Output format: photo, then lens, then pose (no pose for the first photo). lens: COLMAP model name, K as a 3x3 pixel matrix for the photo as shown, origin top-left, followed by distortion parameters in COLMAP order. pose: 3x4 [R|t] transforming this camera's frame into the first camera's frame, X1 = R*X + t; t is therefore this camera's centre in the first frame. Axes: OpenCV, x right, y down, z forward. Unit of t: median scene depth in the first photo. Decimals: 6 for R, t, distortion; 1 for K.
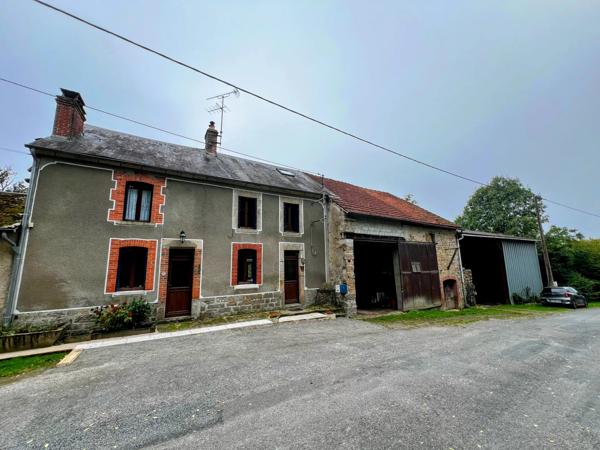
lens RADIAL K [[240.5, 0, 299.4], [0, 240.5, 225.0], [0, 0, 1]] dist [0.000312, -0.000016]
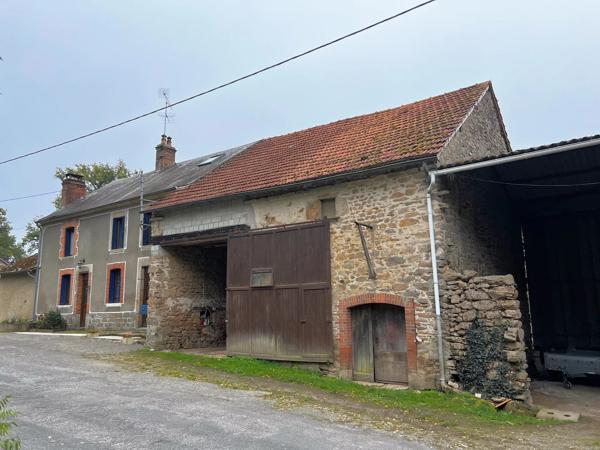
lens RADIAL K [[455.7, 0, 299.9], [0, 455.7, 225.5], [0, 0, 1]] dist [-0.000649, -0.007445]
pose [[0.418088, -0.147720, -0.896315, 1.785595], [0.173941, 0.981451, -0.080616, 0.201802], [0.891598, -0.122201, 0.436028, 0.836082]]
